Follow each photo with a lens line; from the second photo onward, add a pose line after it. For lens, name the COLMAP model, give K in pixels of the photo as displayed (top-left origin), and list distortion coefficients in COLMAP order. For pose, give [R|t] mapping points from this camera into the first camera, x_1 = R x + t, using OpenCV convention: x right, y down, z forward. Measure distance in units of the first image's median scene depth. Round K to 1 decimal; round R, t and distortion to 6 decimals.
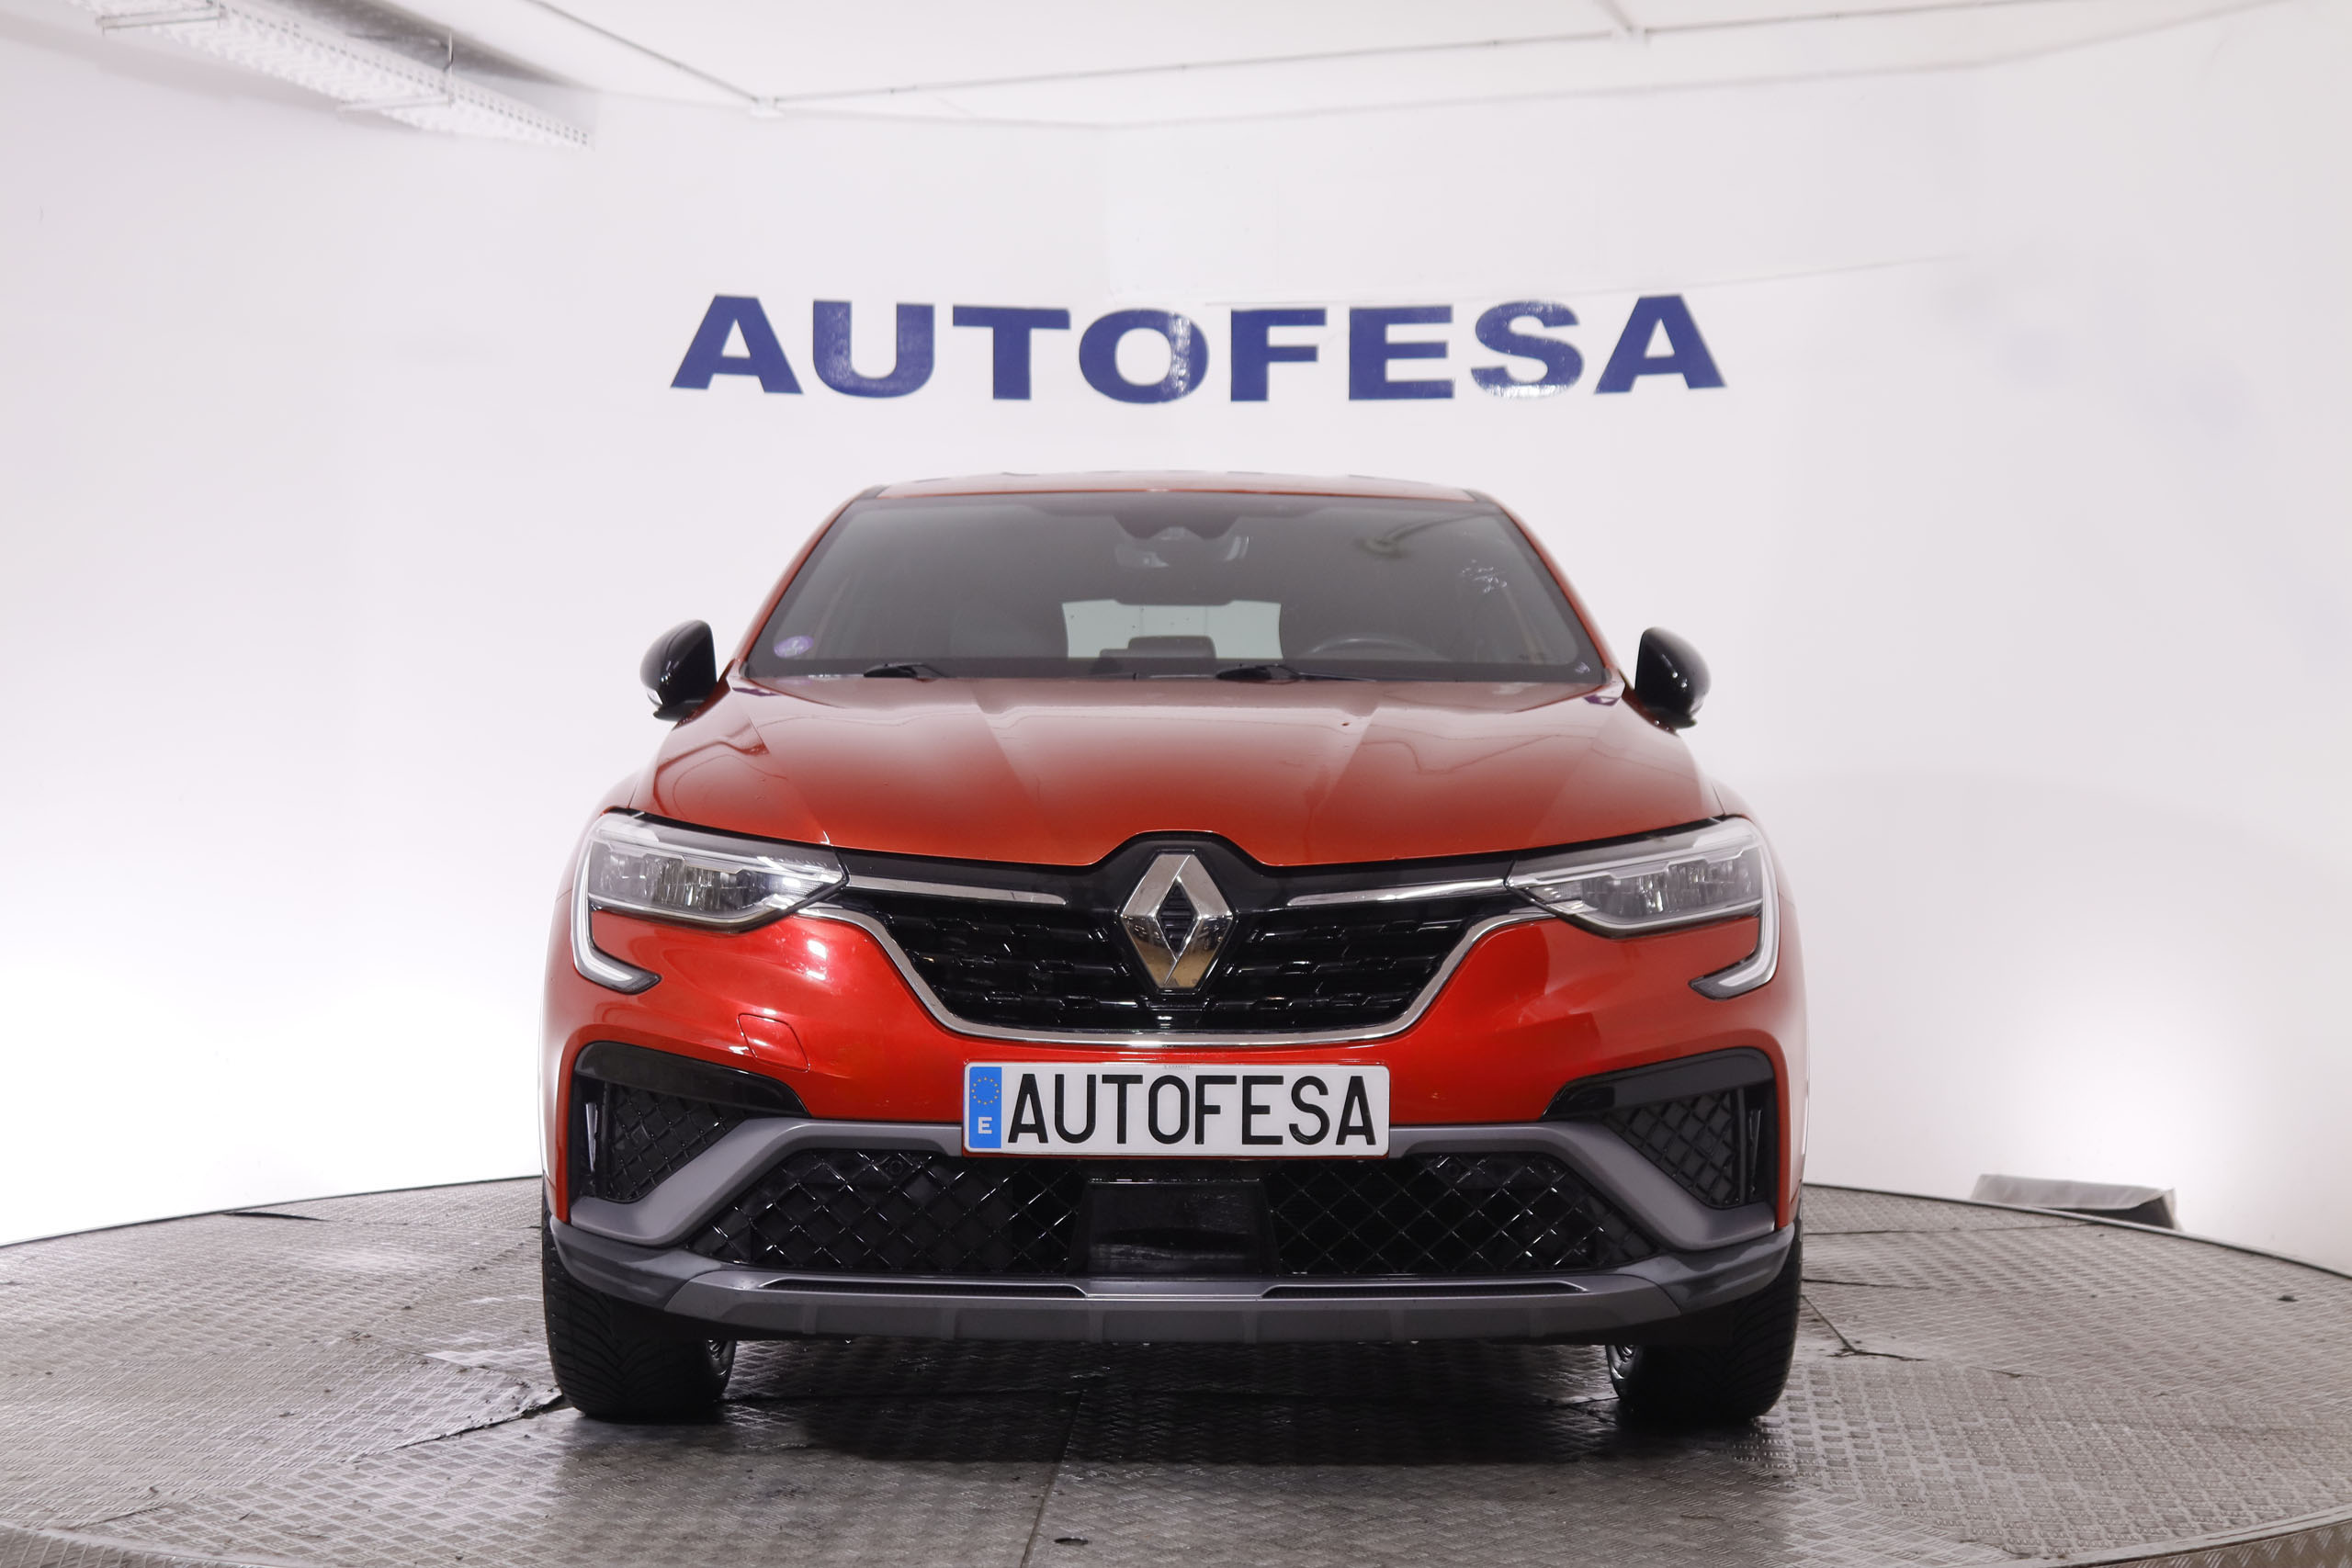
lens RADIAL K [[3288.0, 0, 1182.6], [0, 3288.0, 731.3], [0, 0, 1]] dist [-0.038156, 0.129656]
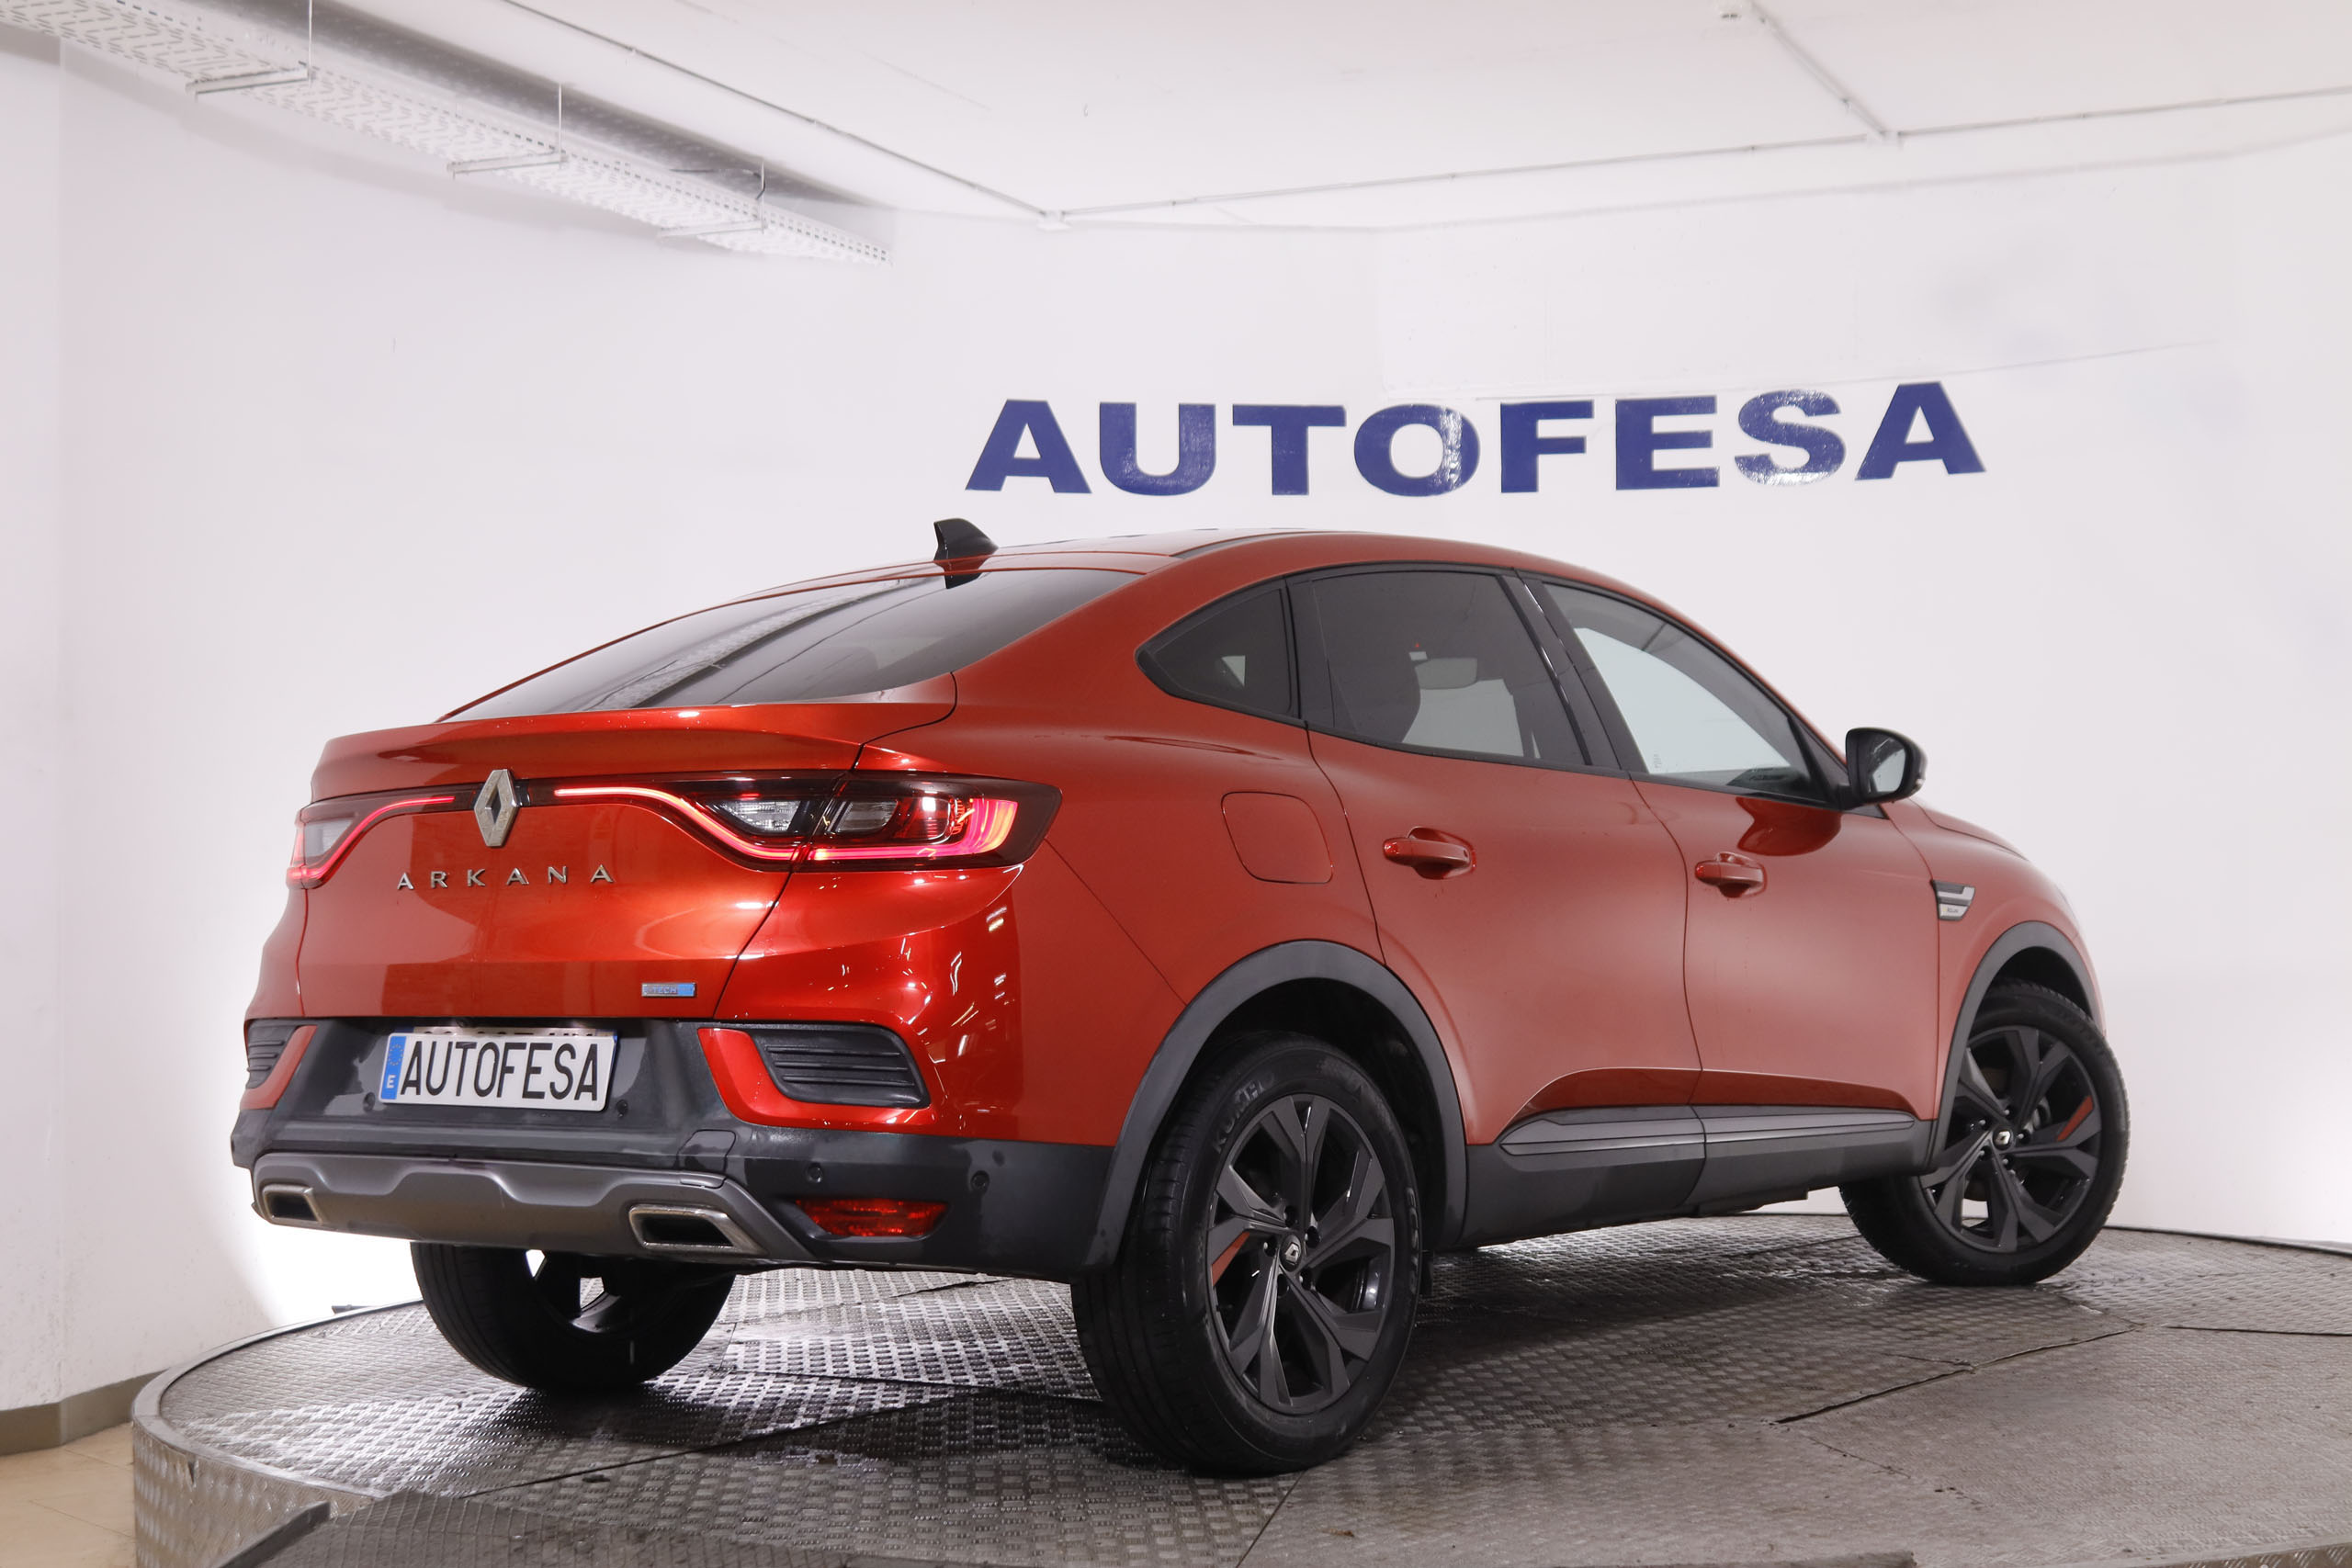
lens RADIAL K [[3511.9, 0, 1176.0], [0, 3511.9, 784.0], [0, 0, 1]] dist [-0.041483, 0.204470]
pose [[0.997070, -0.011241, -0.075670, -0.005077], [0.010673, 0.999912, -0.007899, -0.000935], [0.075752, 0.007068, 0.997102, -0.110925]]
